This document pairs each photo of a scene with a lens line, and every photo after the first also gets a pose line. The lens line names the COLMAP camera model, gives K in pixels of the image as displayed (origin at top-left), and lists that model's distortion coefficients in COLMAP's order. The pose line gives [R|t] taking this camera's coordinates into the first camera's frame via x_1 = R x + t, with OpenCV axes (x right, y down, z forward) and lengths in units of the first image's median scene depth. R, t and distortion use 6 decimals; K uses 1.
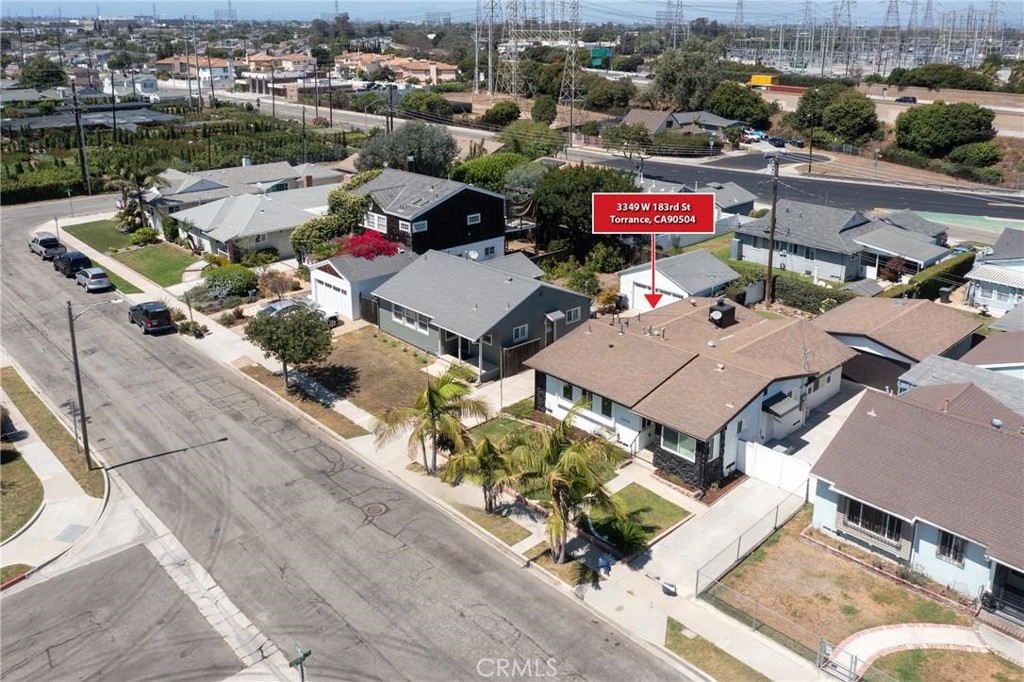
lens RADIAL K [[852.5, 0, 483.2], [0, 852.5, 318.1], [0, 0, 1]] dist [-0.020393, 0.000994]
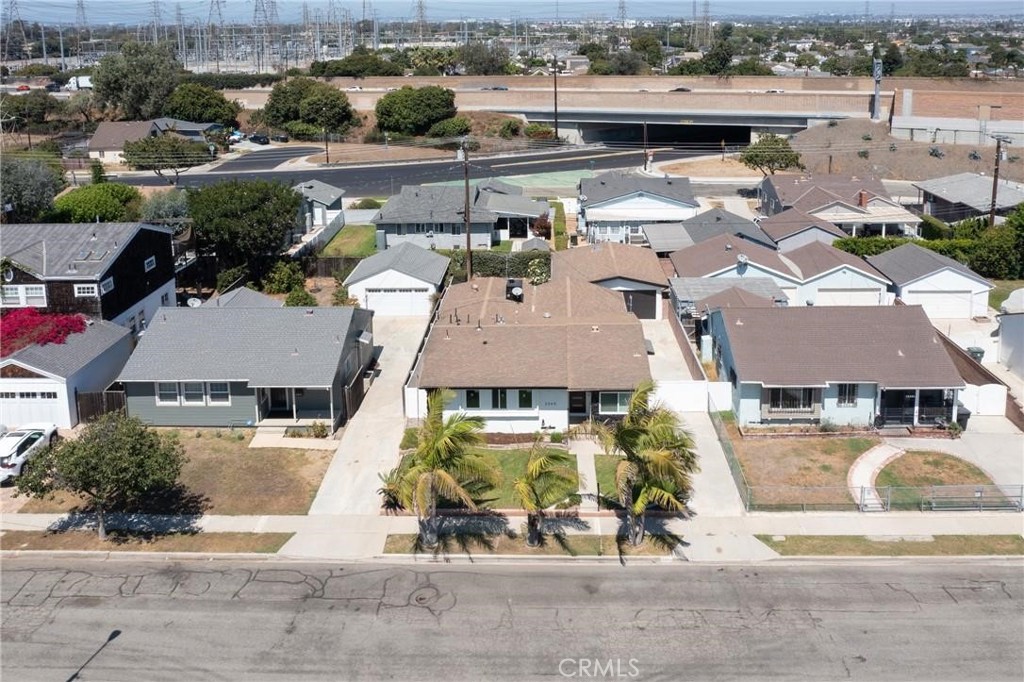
lens RADIAL K [[871.5, 0, 560.9], [0, 871.5, 226.2], [0, 0, 1]] dist [-0.019073, 0.001669]
pose [[0.667464, -0.183958, 0.721562, -0.353089], [0.257405, 0.966268, 0.008237, -0.059252], [-0.698738, 0.180236, 0.692301, 0.154582]]
